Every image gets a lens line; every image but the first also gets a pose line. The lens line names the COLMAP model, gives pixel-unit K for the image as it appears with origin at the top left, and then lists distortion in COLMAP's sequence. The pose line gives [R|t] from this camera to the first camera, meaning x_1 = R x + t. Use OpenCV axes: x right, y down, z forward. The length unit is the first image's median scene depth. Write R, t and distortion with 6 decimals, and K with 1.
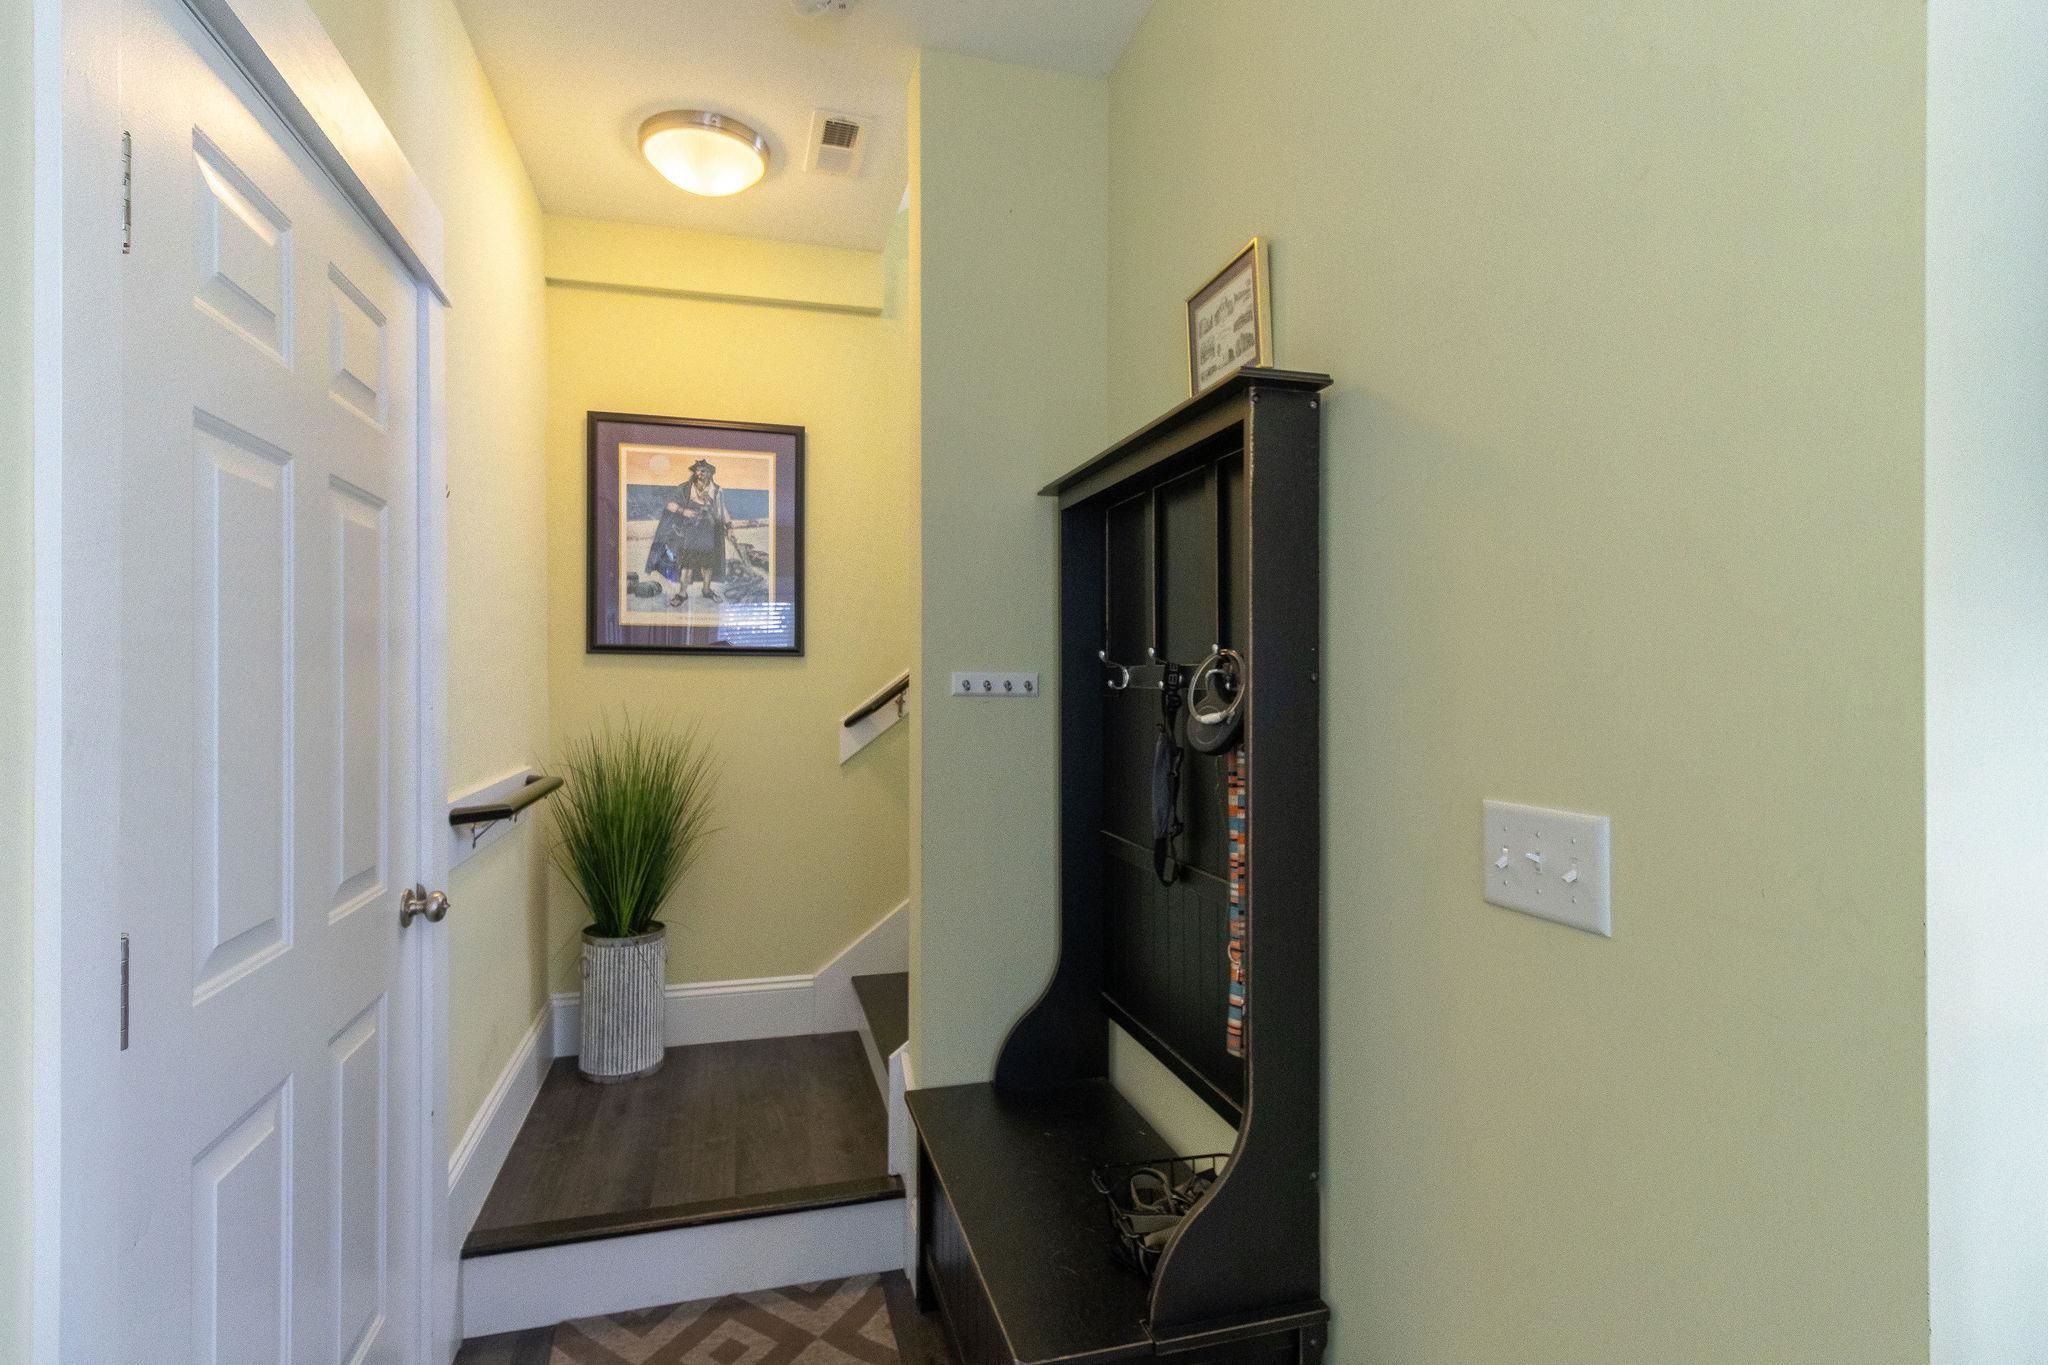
lens RADIAL K [[963.1, 0, 1019.0], [0, 963.1, 675.6], [0, 0, 1]] dist [0.004207, 0.001743]
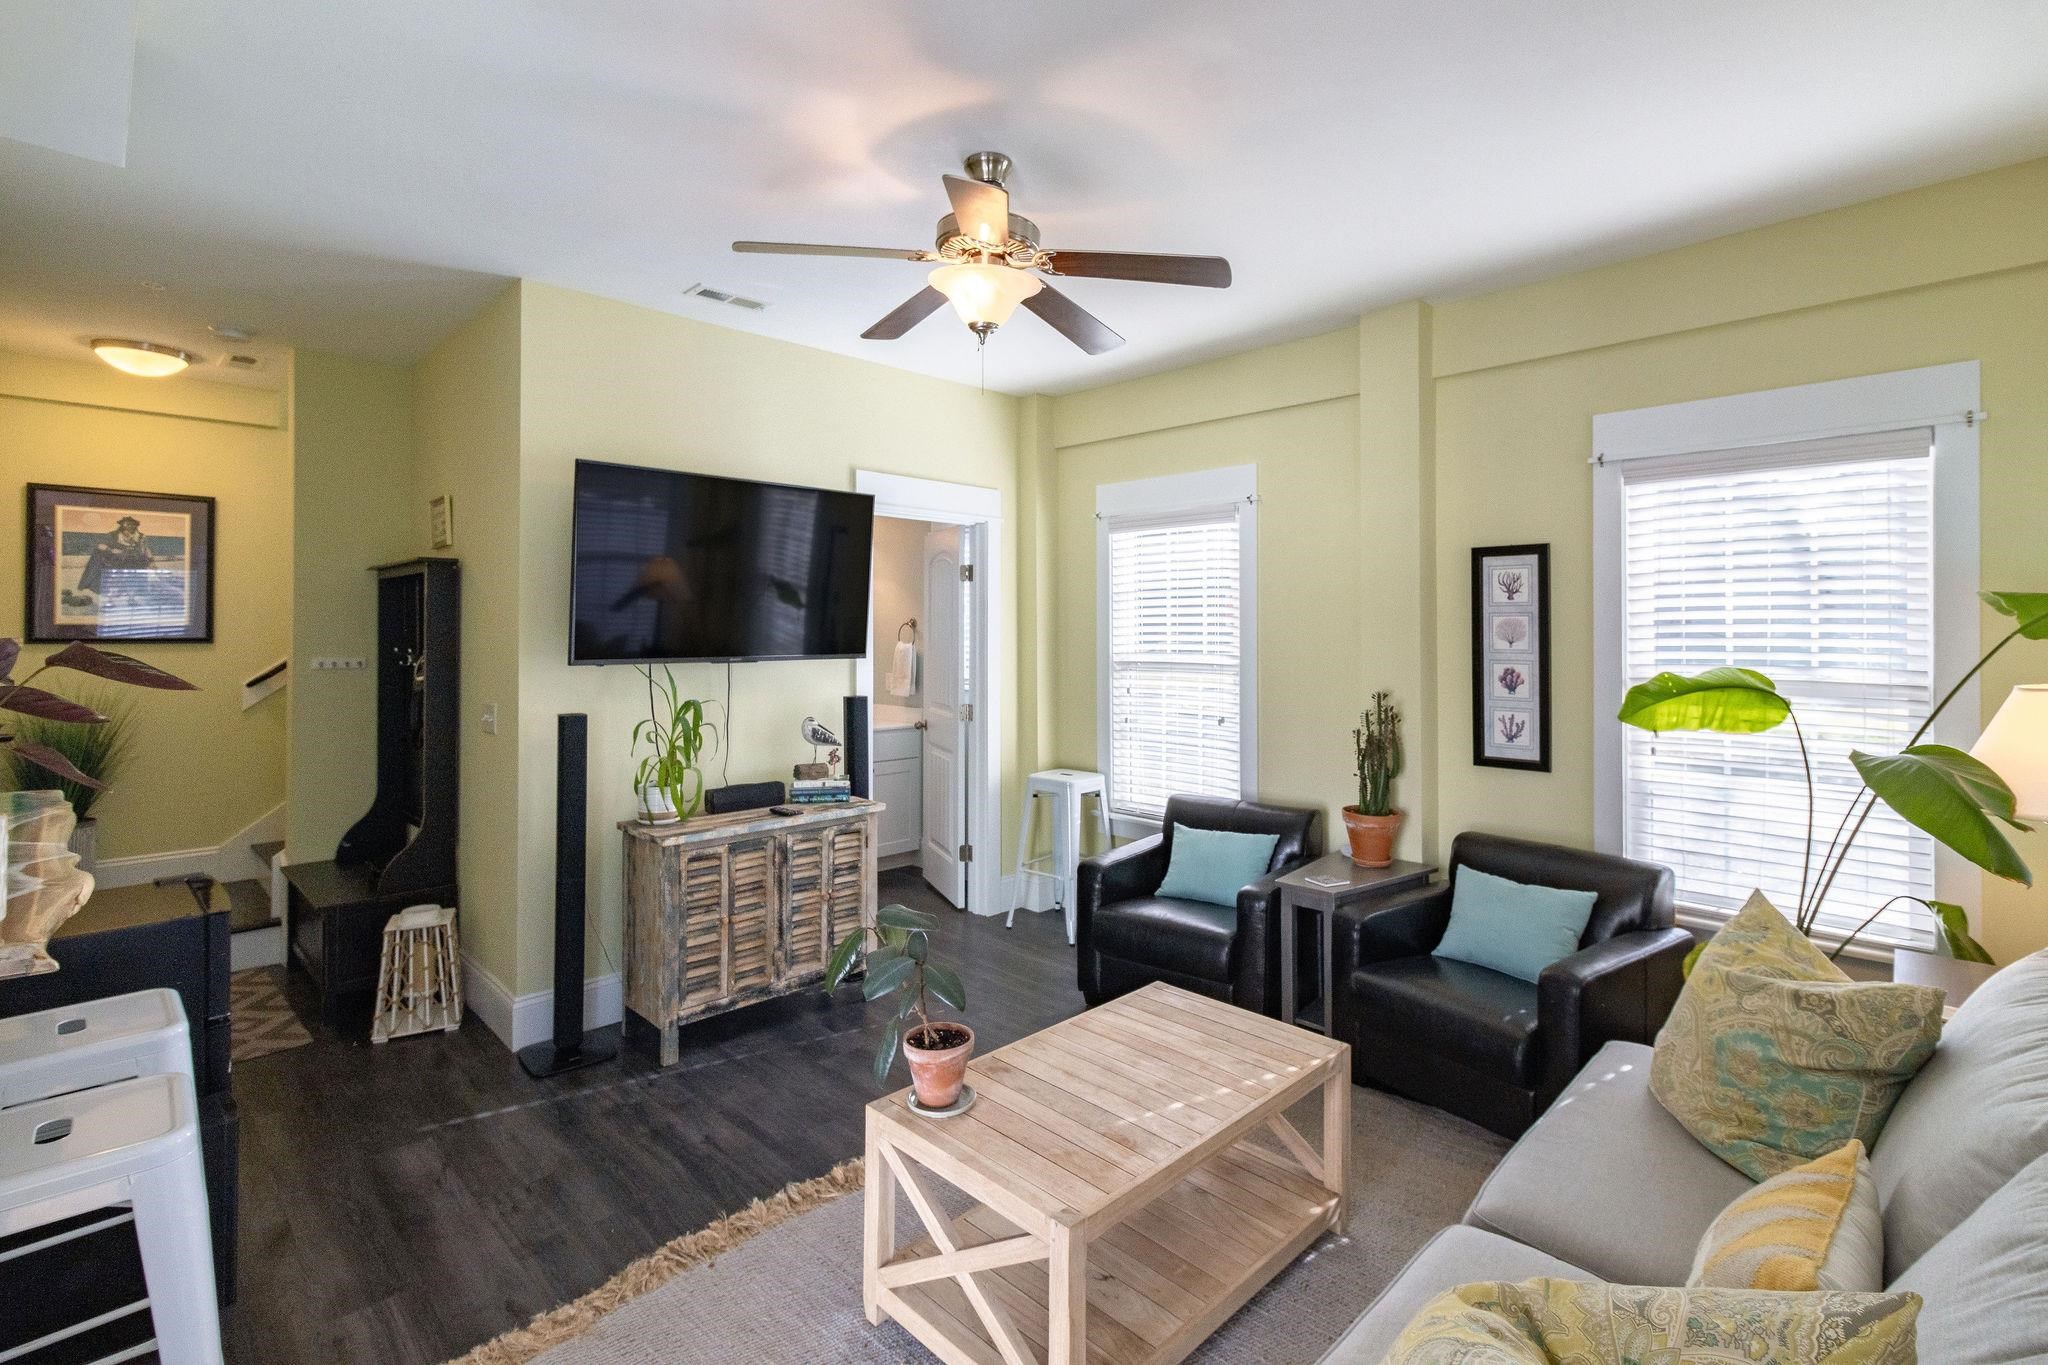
lens RADIAL K [[963.1, 0, 1049.5], [0, 963.1, 618.9], [0, 0, 1]] dist [0.004207, 0.001743]
pose [[0.876377, 0.005657, 0.481592, 0.219347], [-0.001285, 0.999955, -0.009408, -0.048726], [-0.481624, 0.007626, 0.876345, -1.076365]]
